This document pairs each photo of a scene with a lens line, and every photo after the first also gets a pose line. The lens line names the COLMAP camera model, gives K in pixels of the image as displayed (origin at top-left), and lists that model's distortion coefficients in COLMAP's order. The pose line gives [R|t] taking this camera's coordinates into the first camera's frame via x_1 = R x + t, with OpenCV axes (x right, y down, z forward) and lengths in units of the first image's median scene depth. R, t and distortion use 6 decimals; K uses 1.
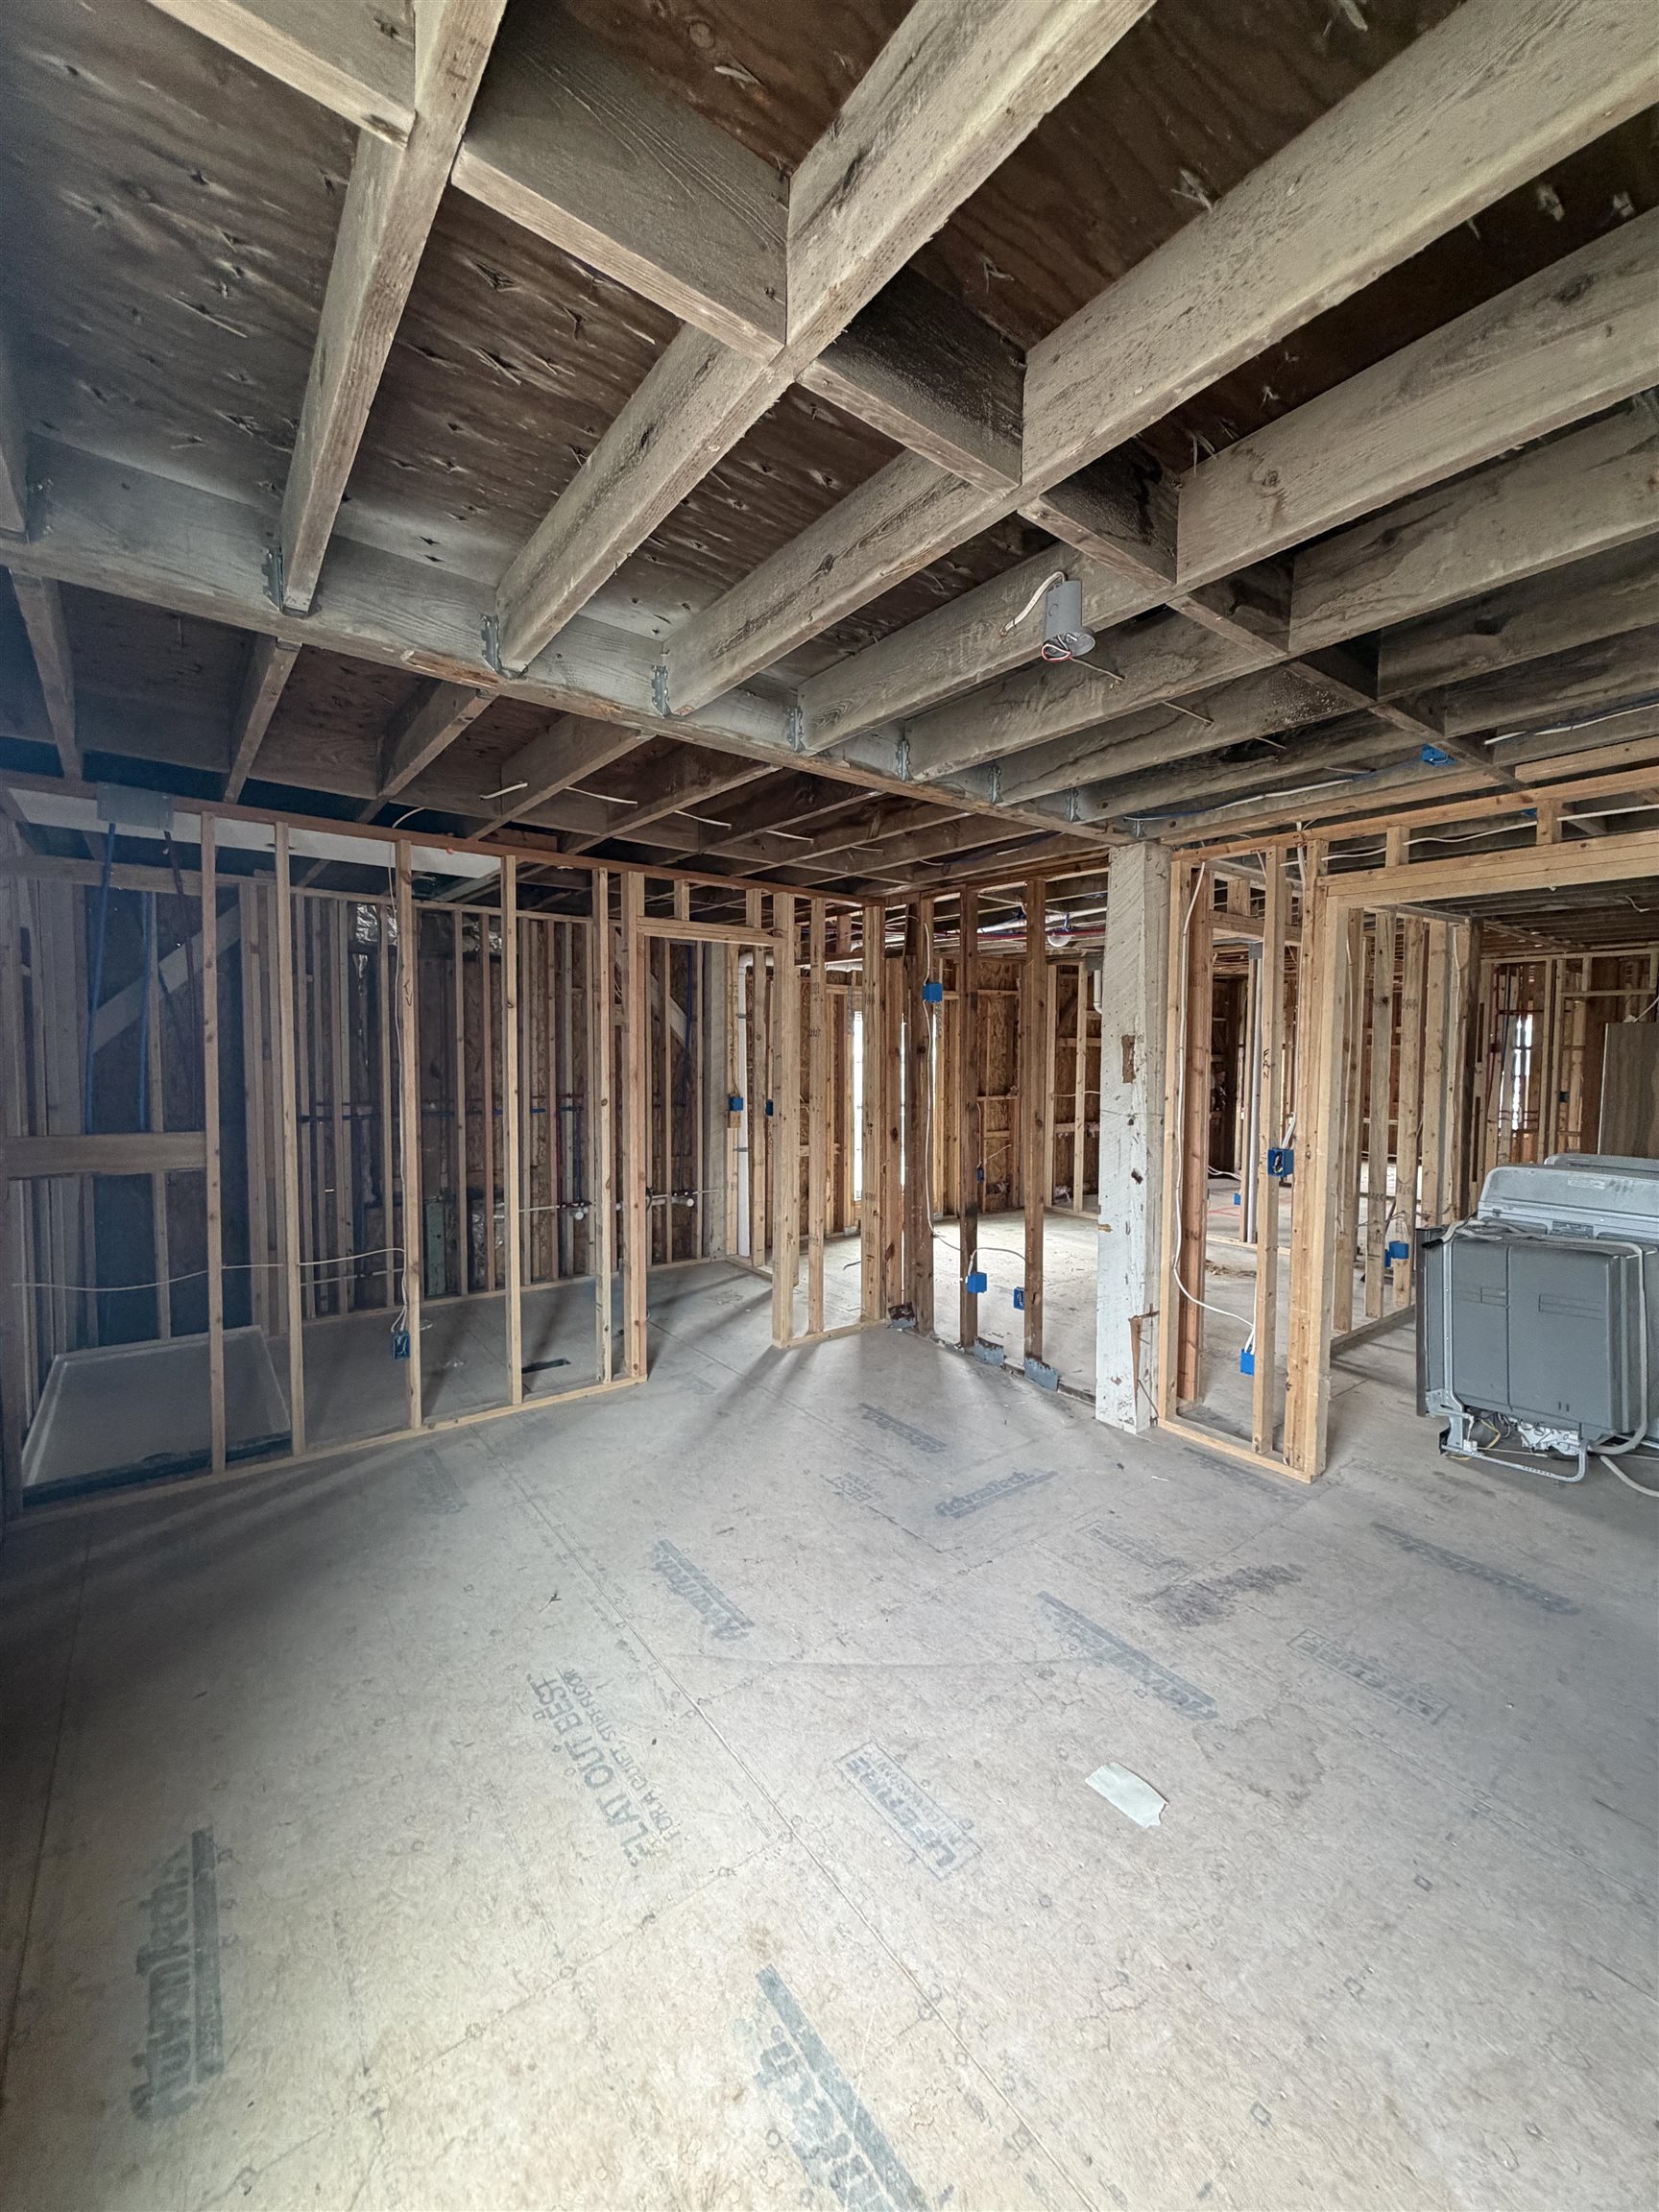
lens RADIAL K [[882.0, 0, 835.3], [0, 882.0, 1098.1], [0, 0, 1]] dist [0.000298, 0.000172]
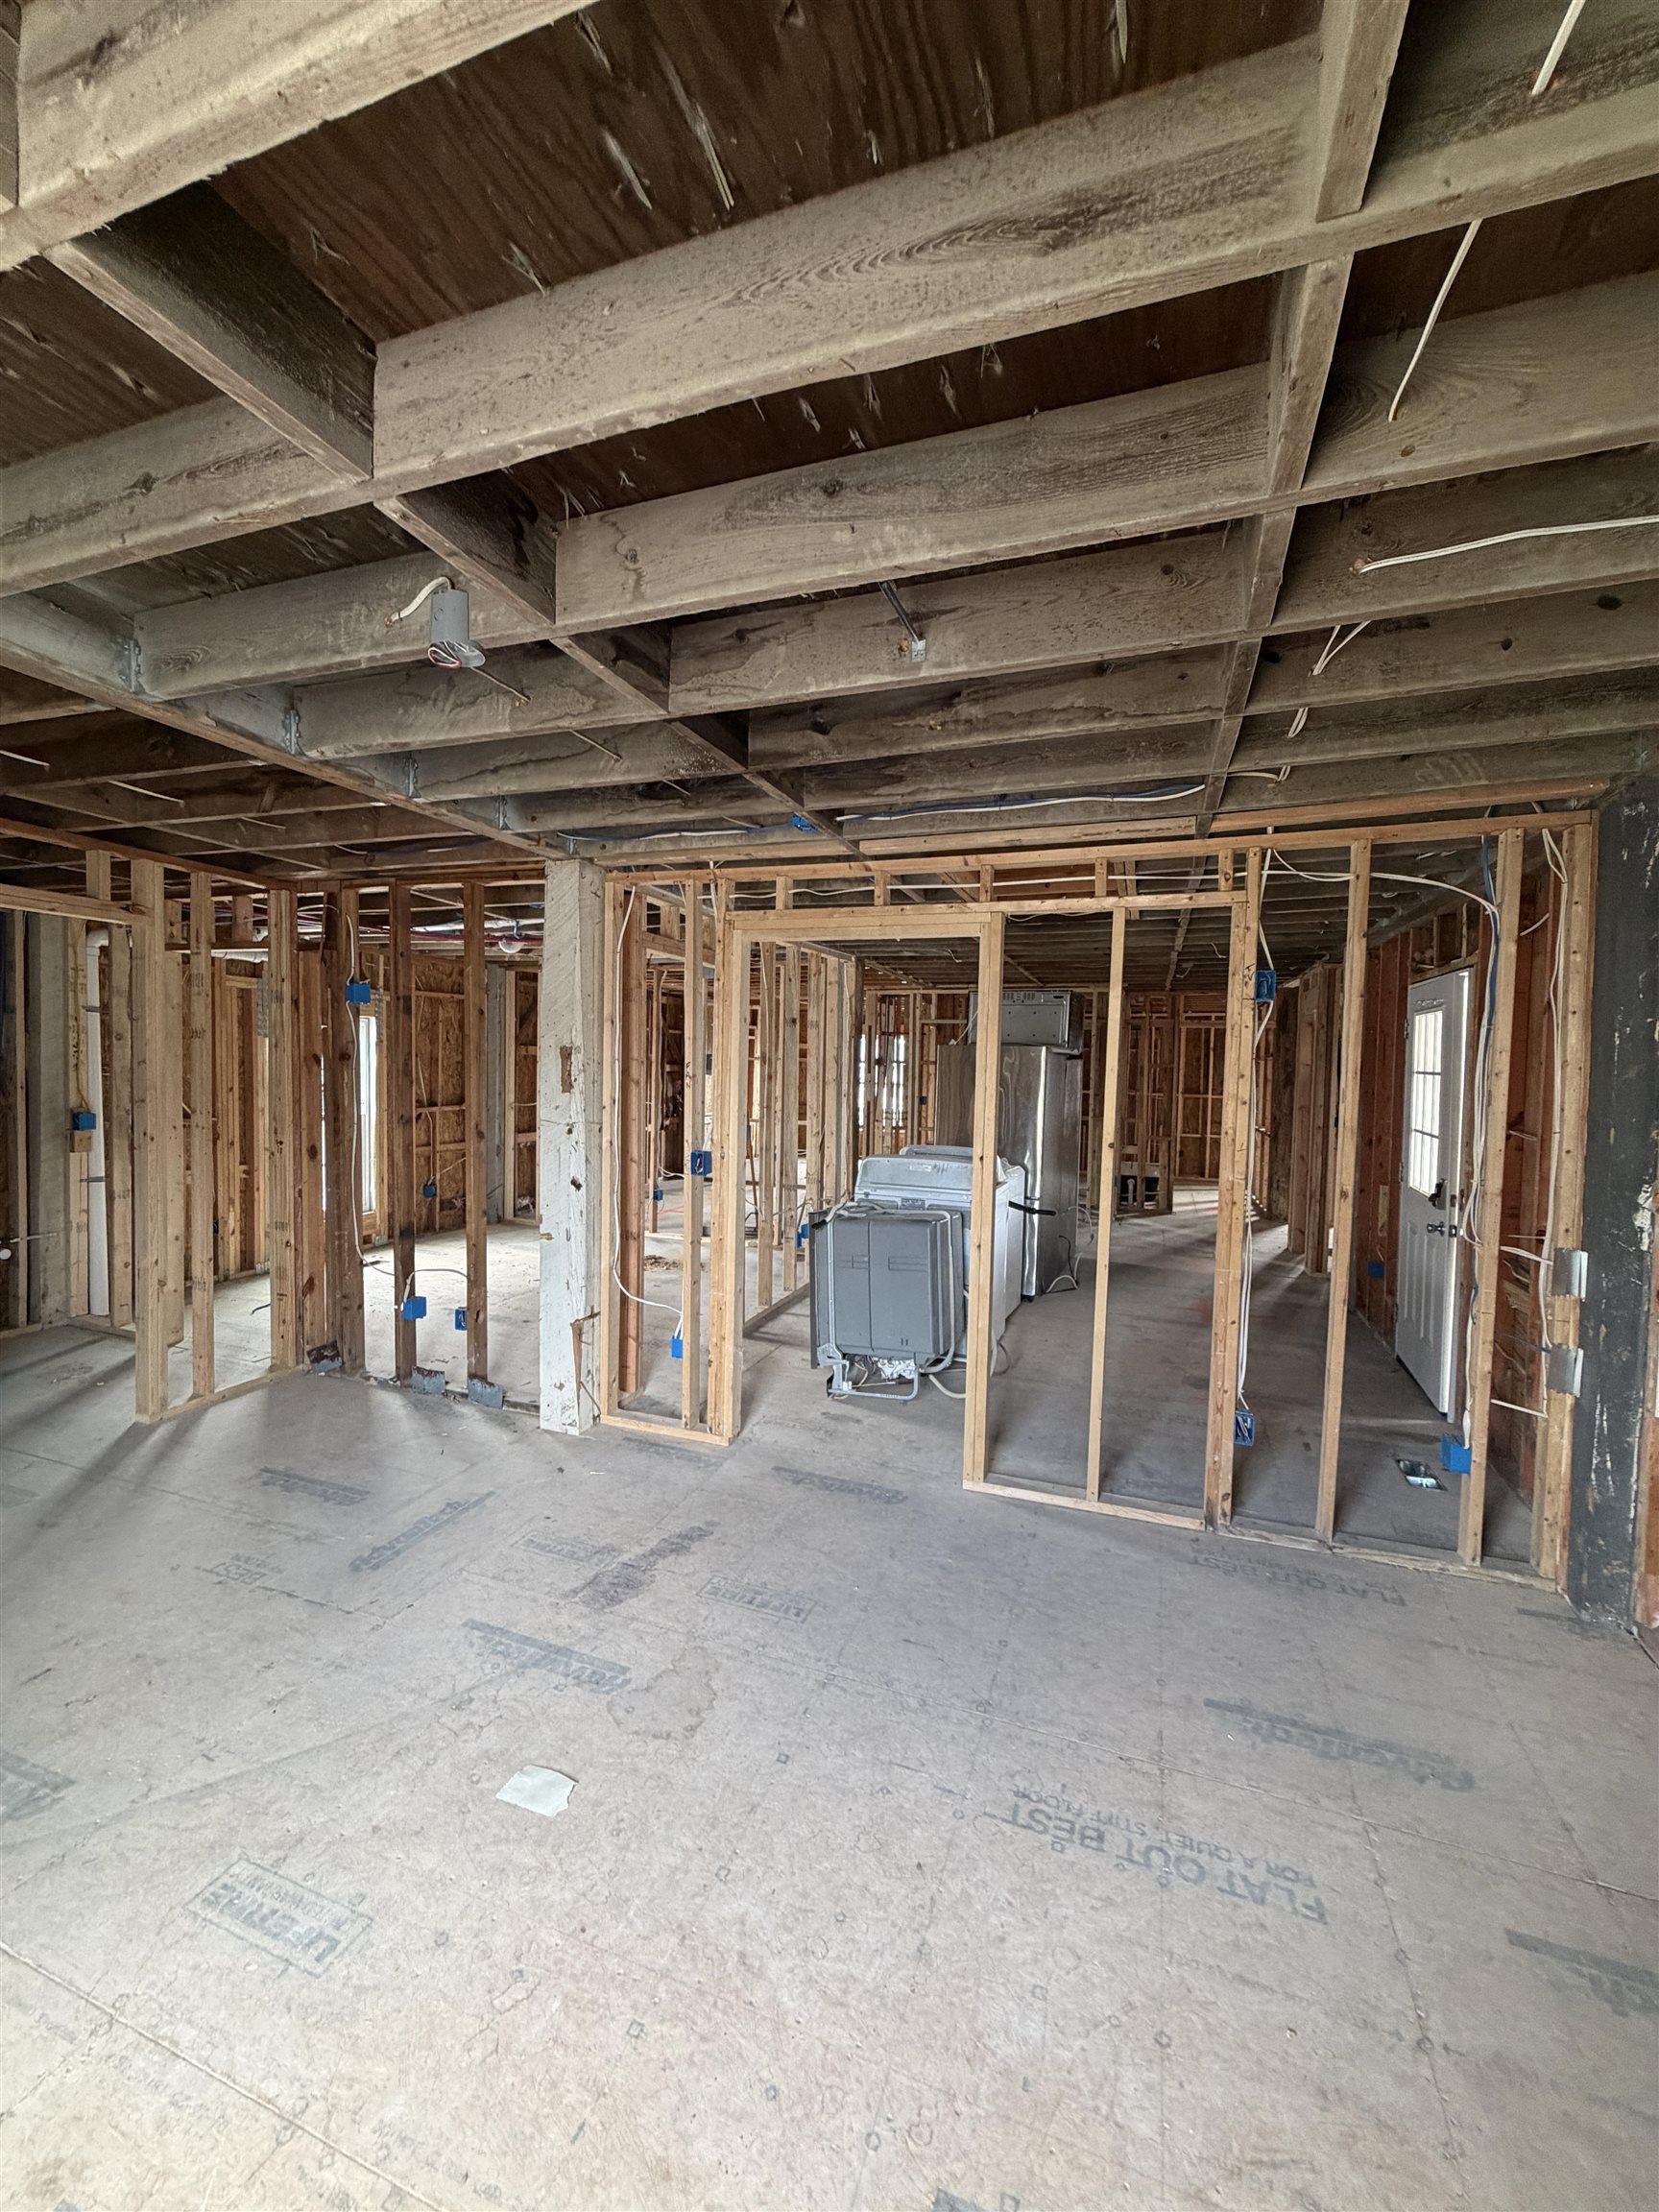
lens RADIAL K [[882.0, 0, 830.4], [0, 882.0, 1098.2], [0, 0, 1]] dist [0.000298, 0.000172]
pose [[0.839703, -0.009208, 0.542968, 0.039415], [0.013907, 0.999893, -0.004550, -0.002302], [-0.542868, 0.011372, 0.839741, -0.029130]]
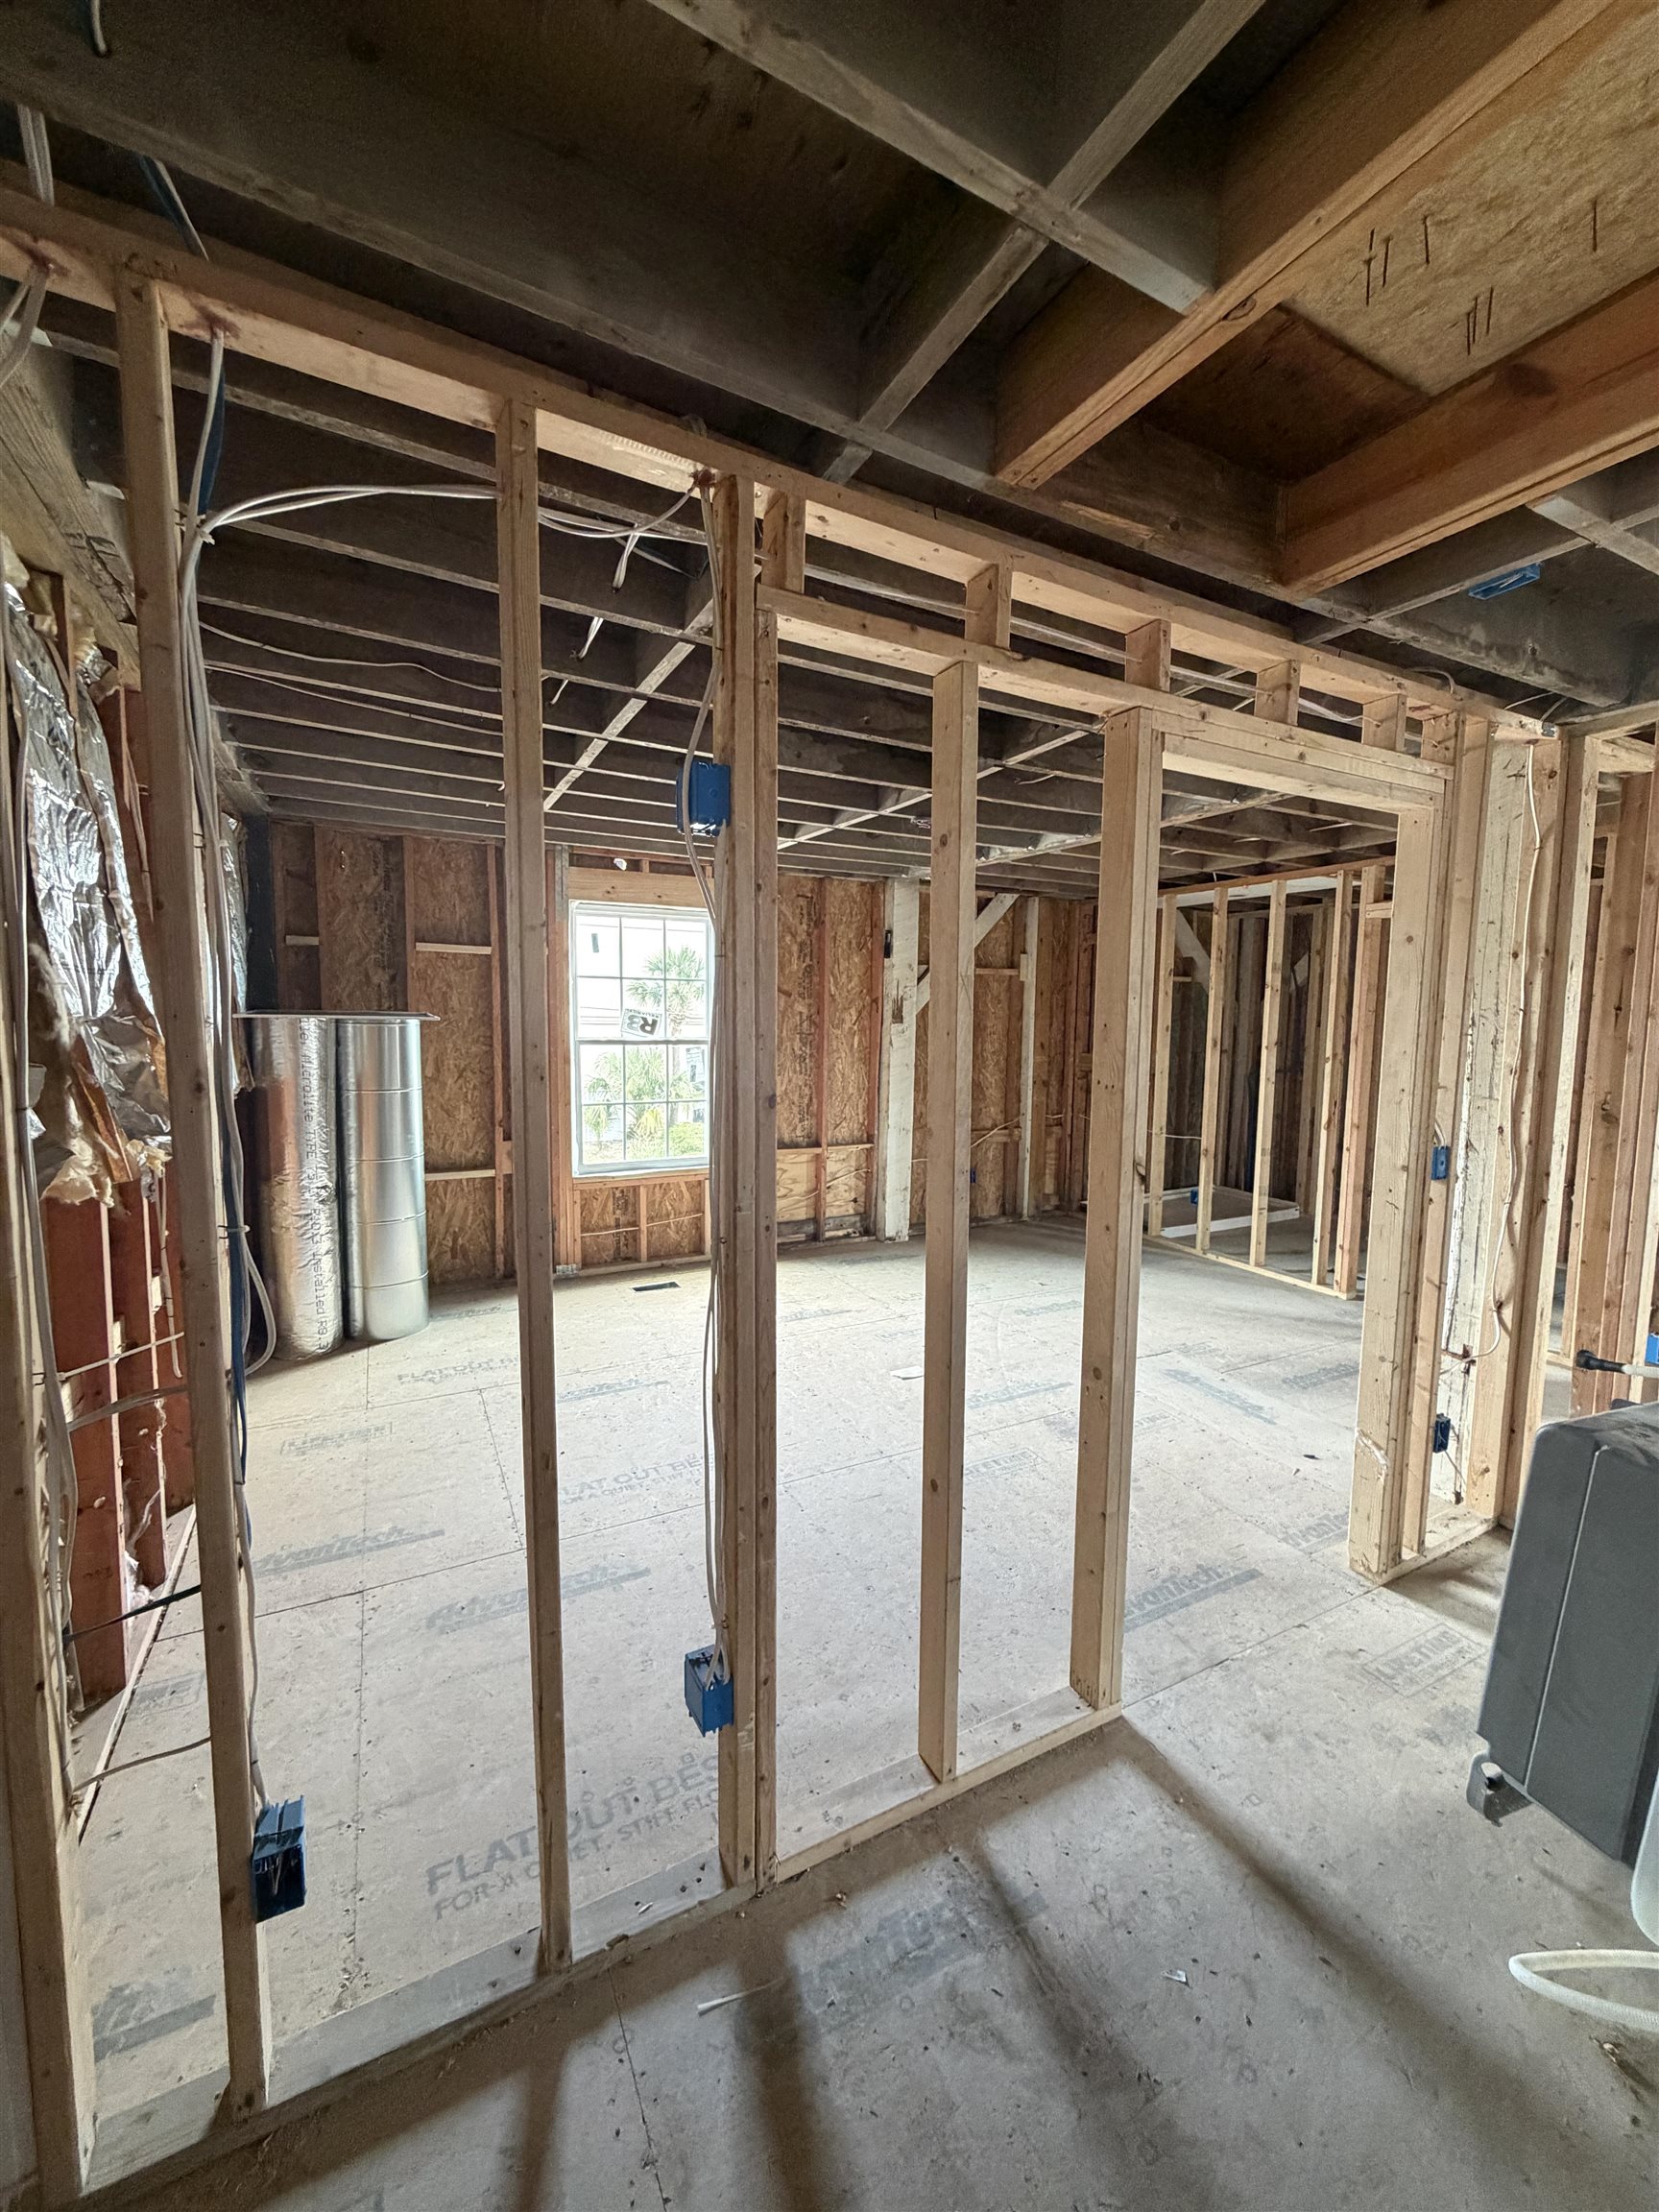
lens RADIAL K [[882.0, 0, 836.8], [0, 882.0, 1102.3], [0, 0, 1]] dist [0.000298, 0.000172]
pose [[-0.171896, 0.084380, -0.981495, 1.401401], [-0.066857, 0.993028, 0.097081, -0.015593], [0.982844, 0.082308, -0.165056, 0.677035]]
